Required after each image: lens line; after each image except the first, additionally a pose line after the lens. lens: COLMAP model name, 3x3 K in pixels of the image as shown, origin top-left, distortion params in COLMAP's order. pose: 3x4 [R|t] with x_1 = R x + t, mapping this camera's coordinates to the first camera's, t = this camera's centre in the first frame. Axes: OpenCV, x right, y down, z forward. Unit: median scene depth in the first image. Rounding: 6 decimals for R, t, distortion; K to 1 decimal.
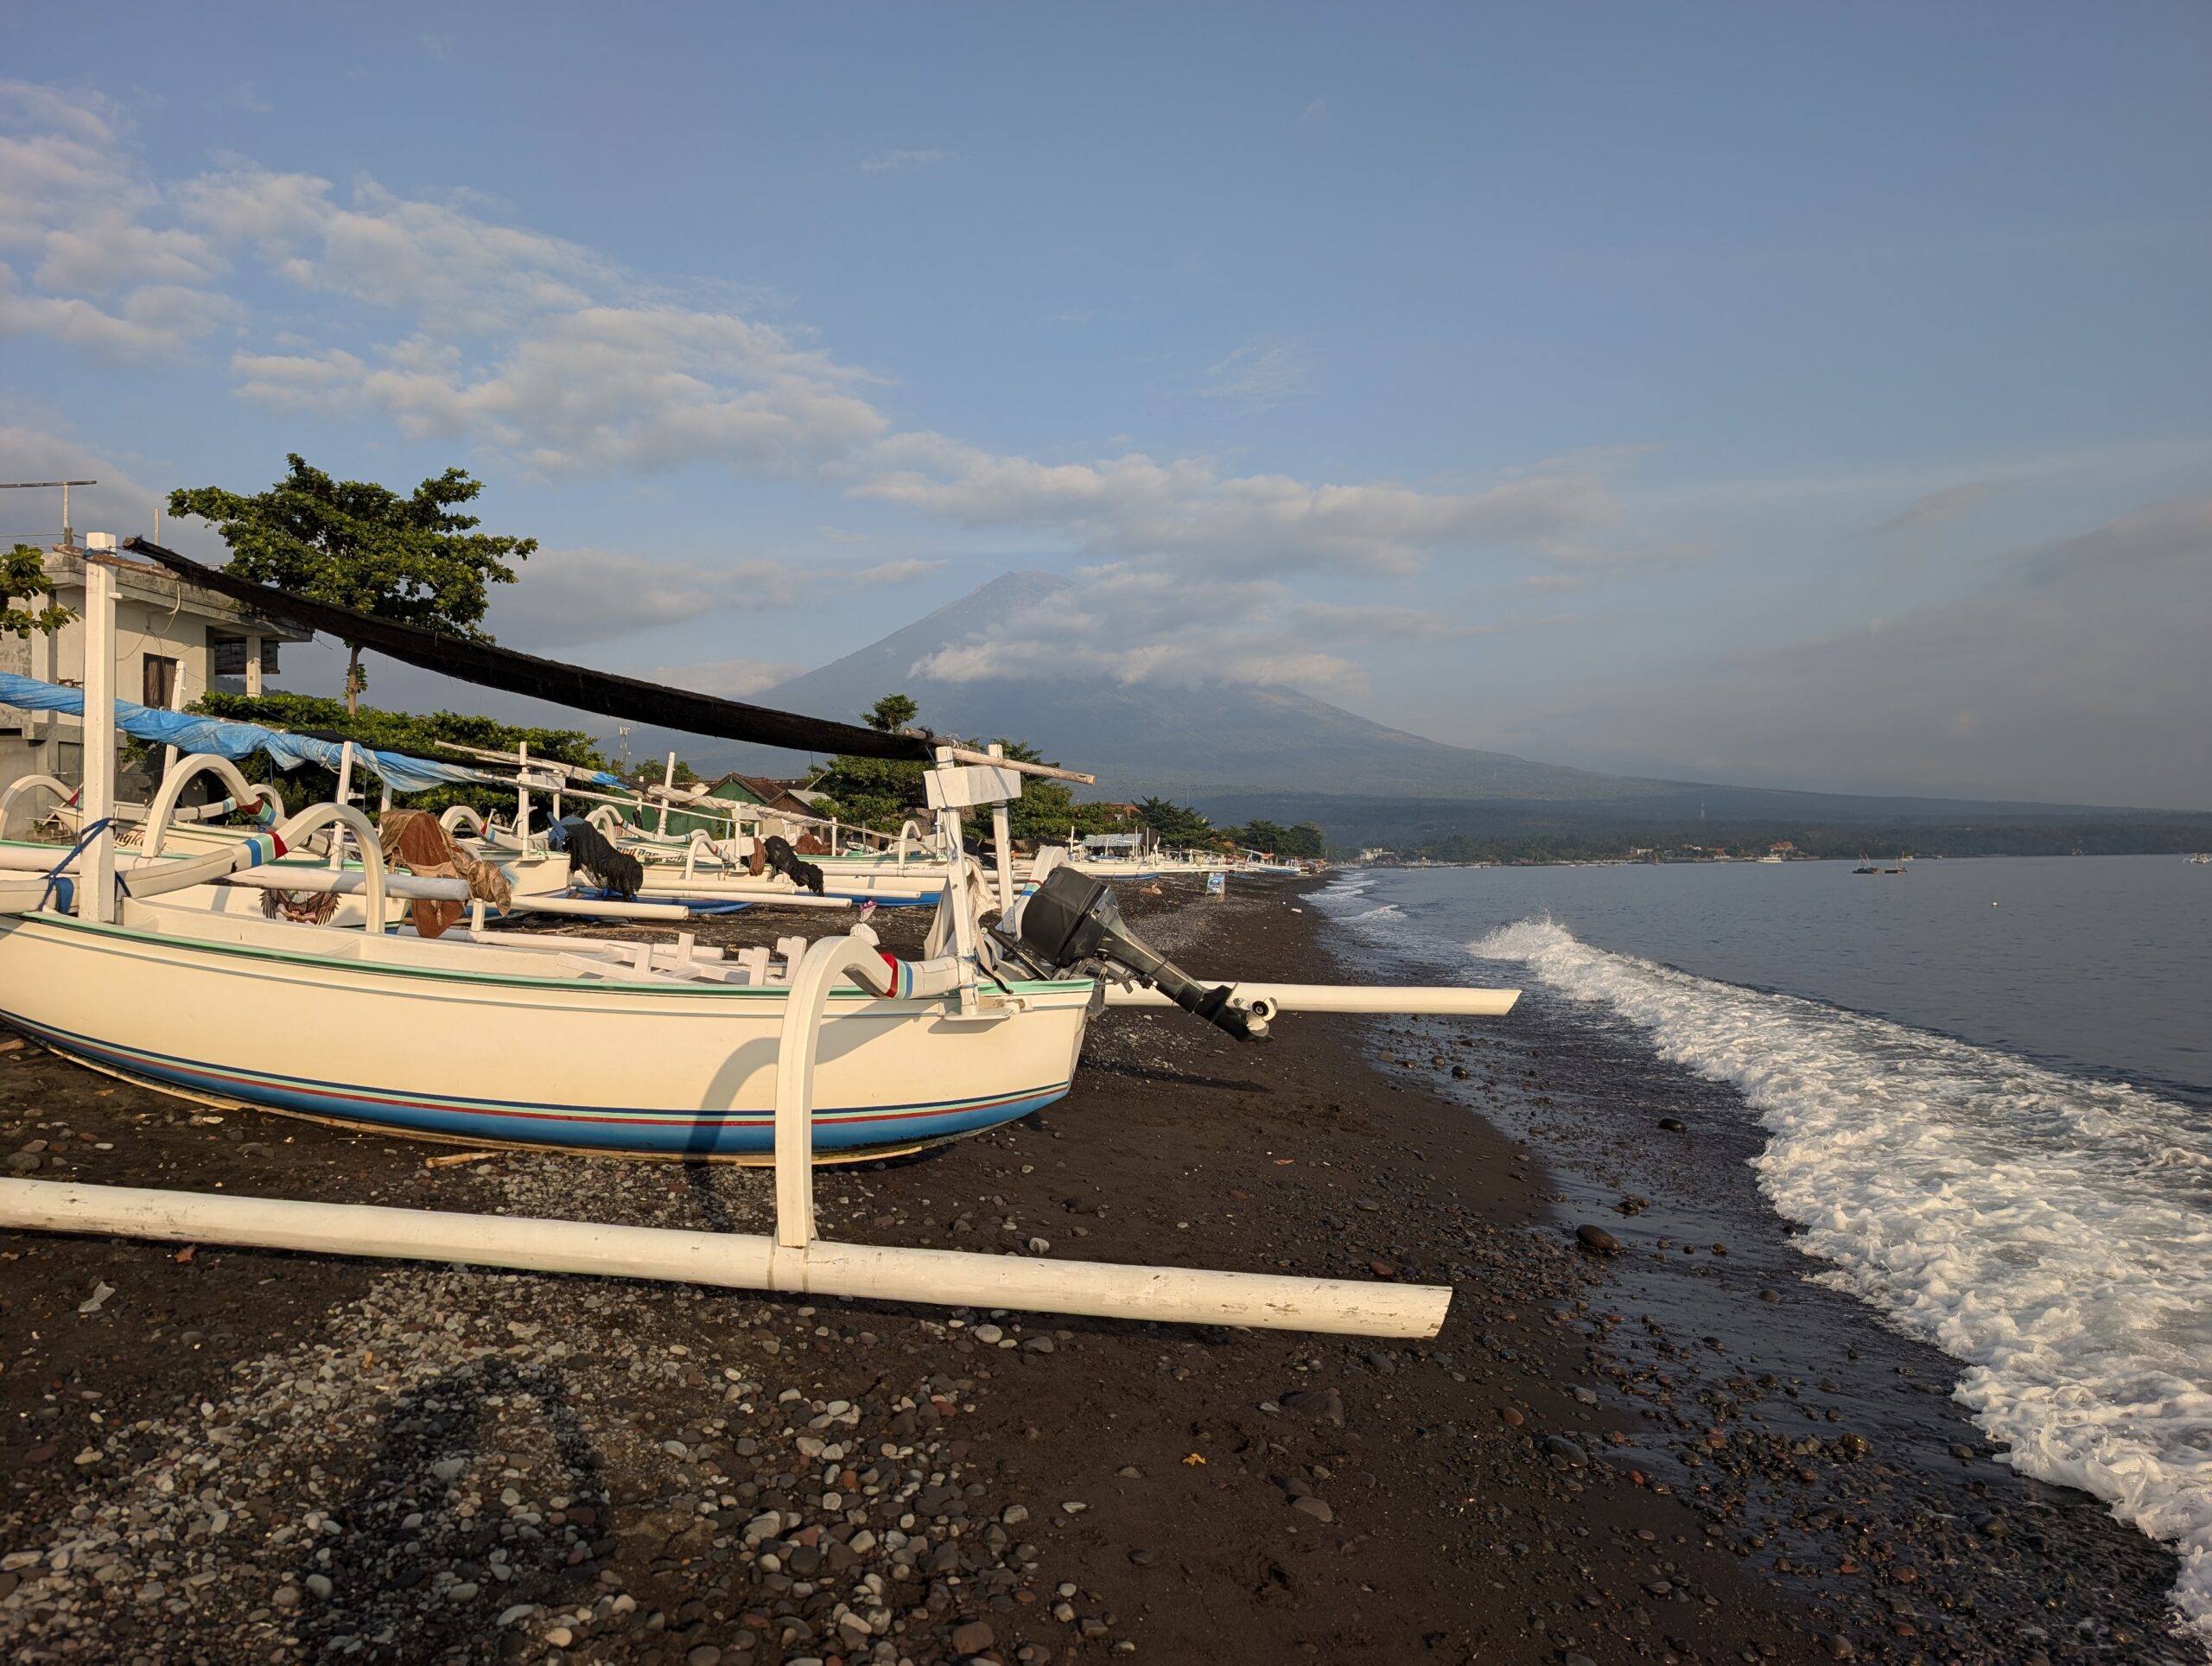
lens RADIAL K [[1551.7, 0, 1105.9], [0, 1551.7, 836.3], [0, 0, 1]] dist [-0.002147, -0.000339]
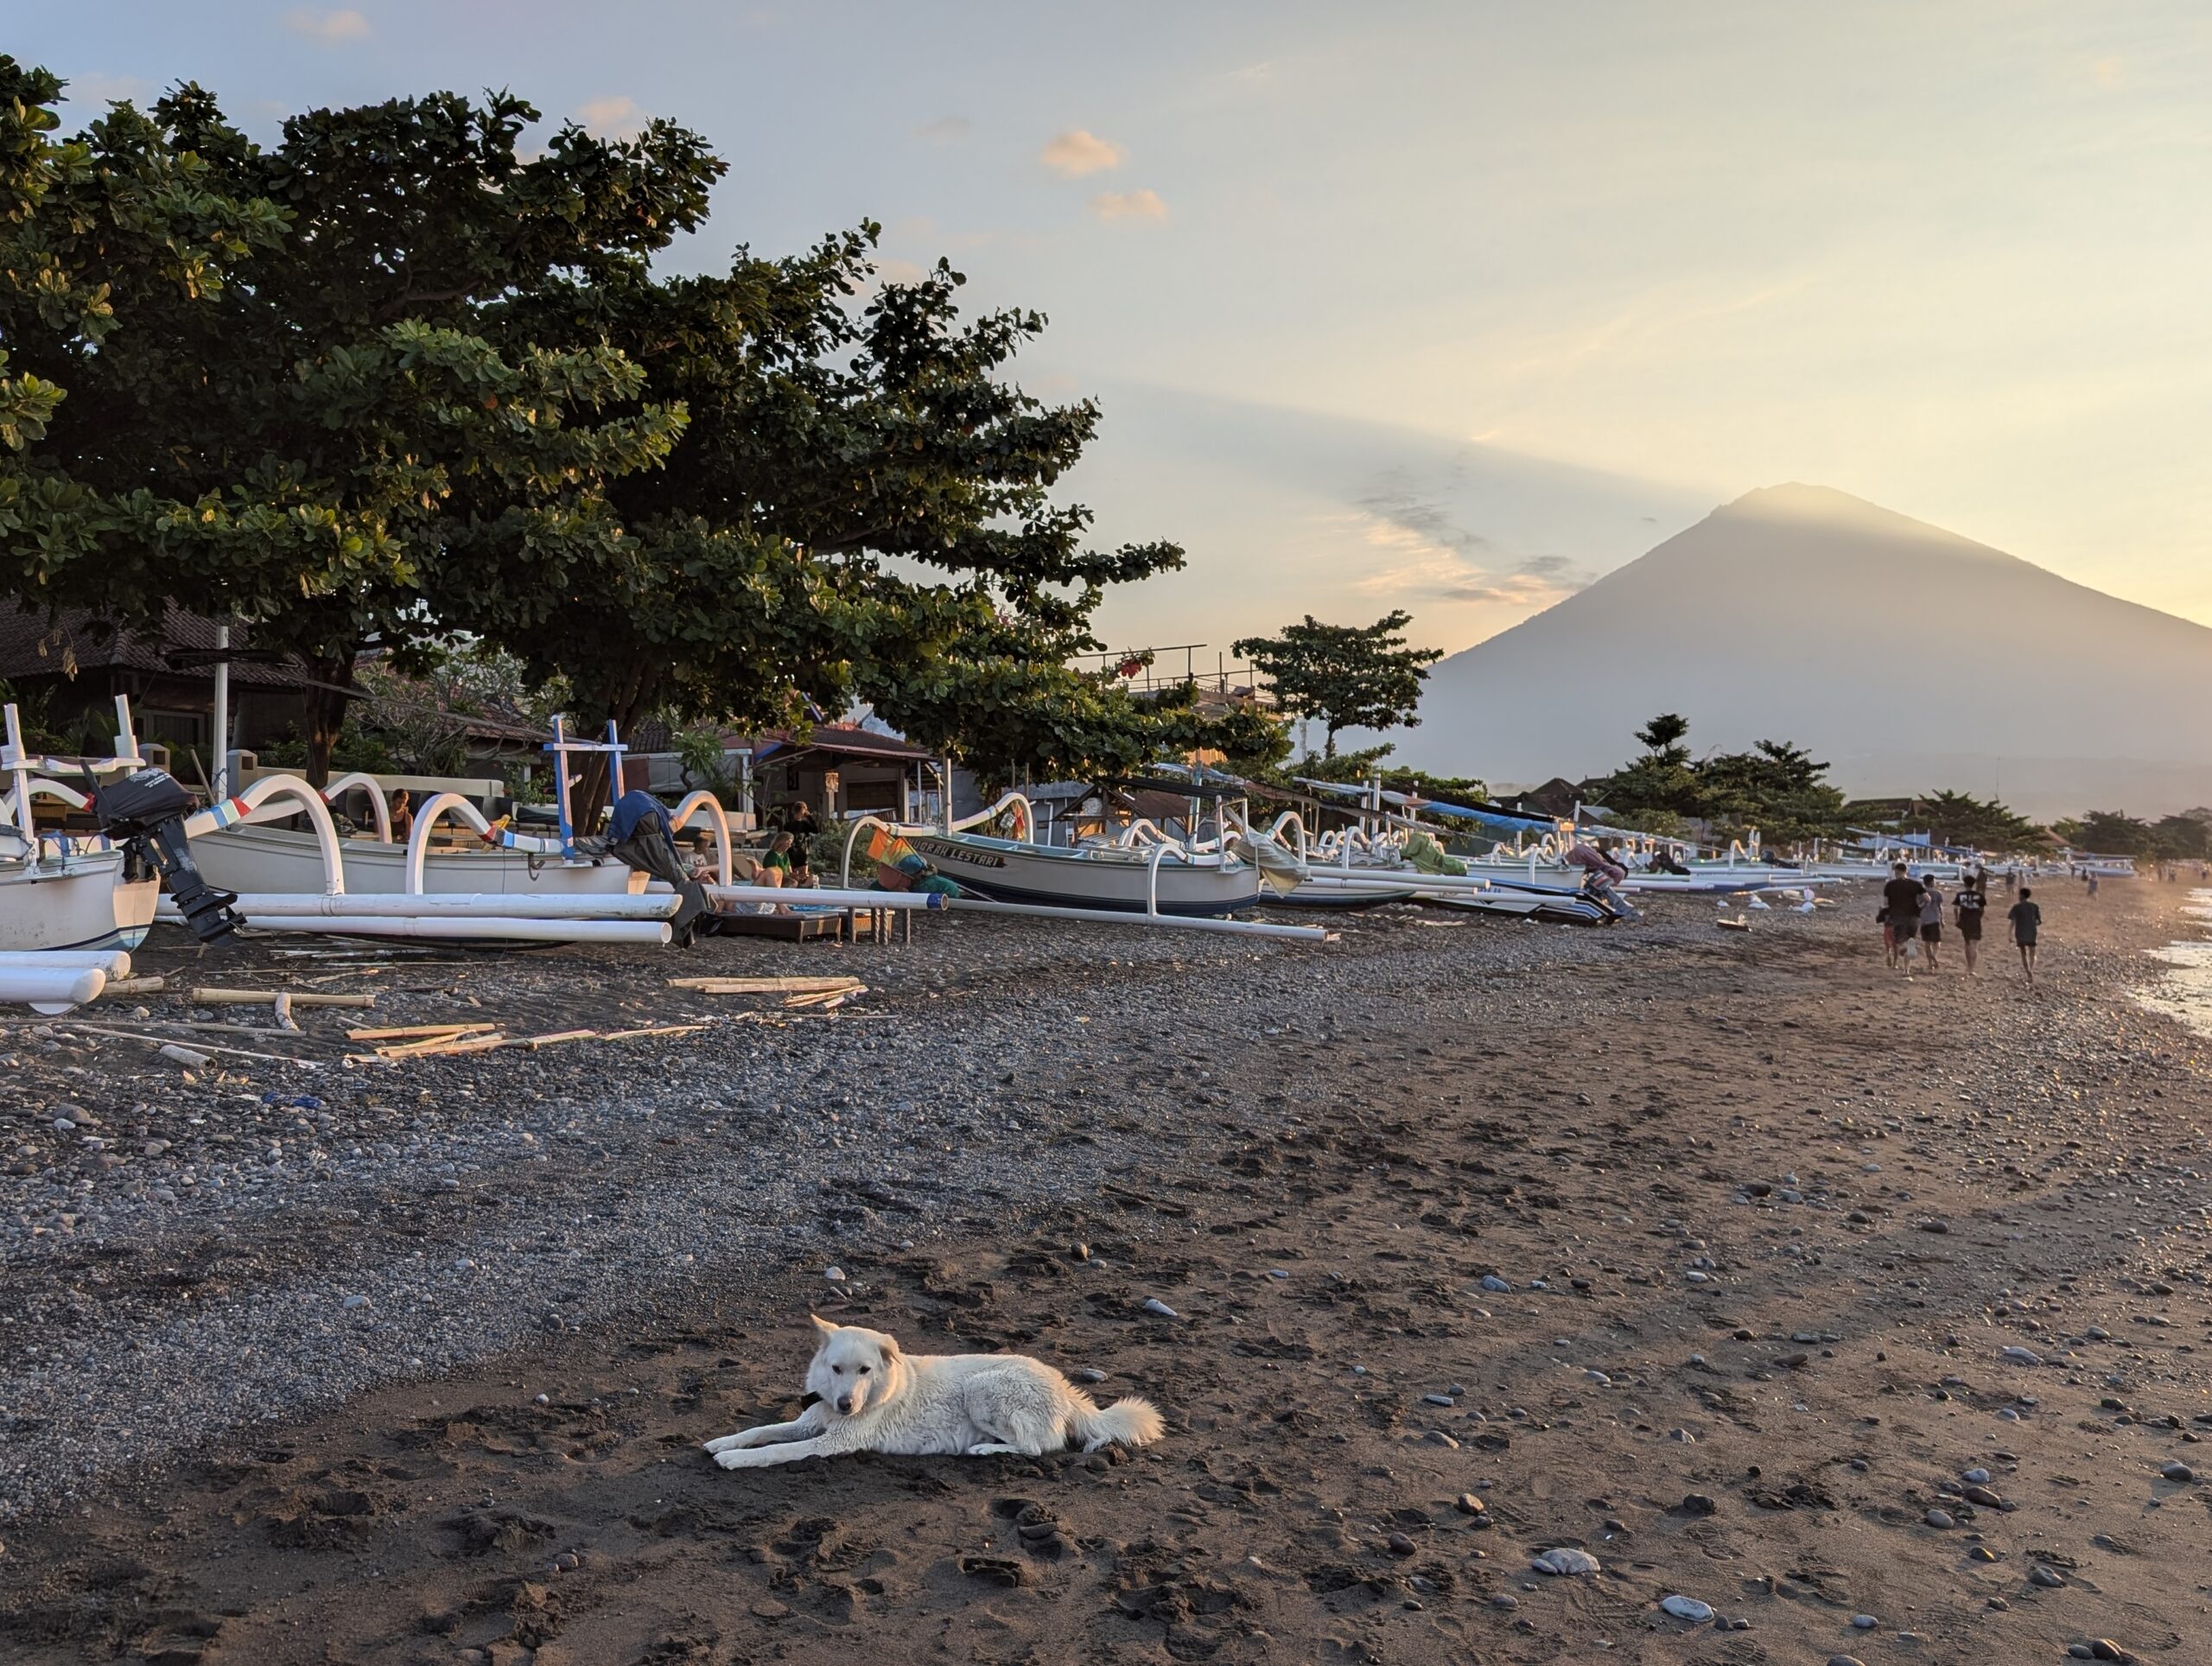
lens RADIAL K [[1551.7, 0, 1105.4], [0, 1551.7, 838.4], [0, 0, 1]] dist [-0.002147, -0.000339]
pose [[0.892654, -0.017549, -0.450401, 0.006975], [0.016476, 0.999844, -0.006301, -0.007332], [0.450441, -0.001796, 0.892804, -0.468162]]
